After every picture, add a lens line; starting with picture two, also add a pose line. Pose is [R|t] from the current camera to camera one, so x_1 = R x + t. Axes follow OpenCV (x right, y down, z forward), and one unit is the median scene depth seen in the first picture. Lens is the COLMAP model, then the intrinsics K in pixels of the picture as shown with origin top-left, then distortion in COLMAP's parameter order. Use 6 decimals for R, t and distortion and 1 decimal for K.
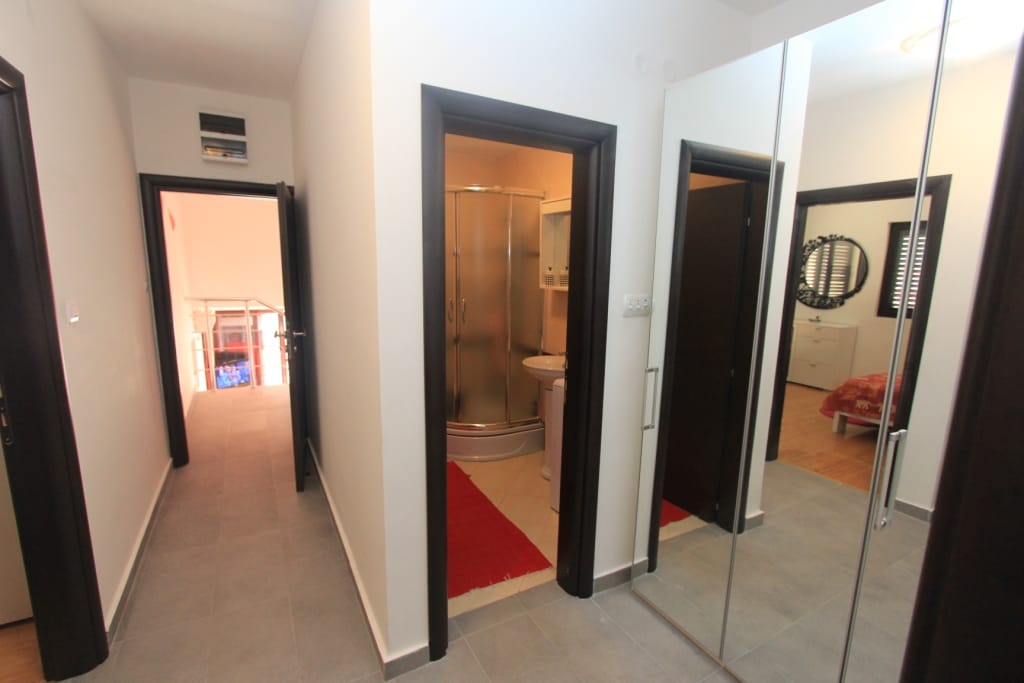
lens RADIAL K [[477.4, 0, 510.2], [0, 477.4, 341.1], [0, 0, 1]] dist [-0.005128, -0.000250]
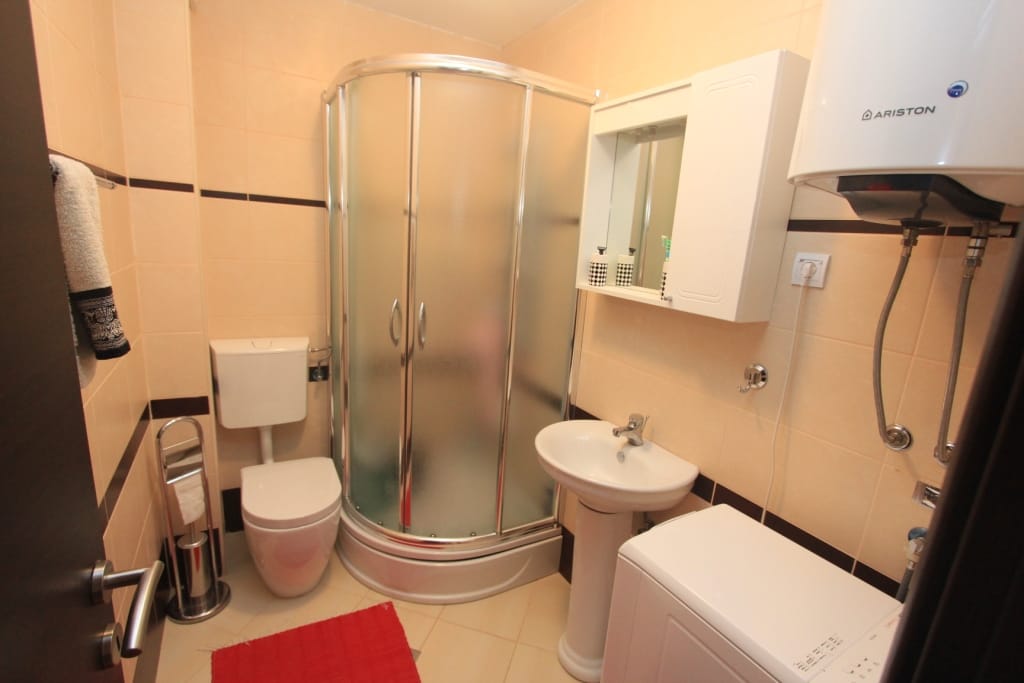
lens RADIAL K [[477.4, 0, 512.9], [0, 477.4, 347.6], [0, 0, 1]] dist [-0.005128, -0.000250]
pose [[0.998382, 0.056271, 0.008214, -0.004353], [-0.056701, 0.996076, 0.067955, -0.079315], [-0.004358, -0.068311, 0.997655, 0.497755]]
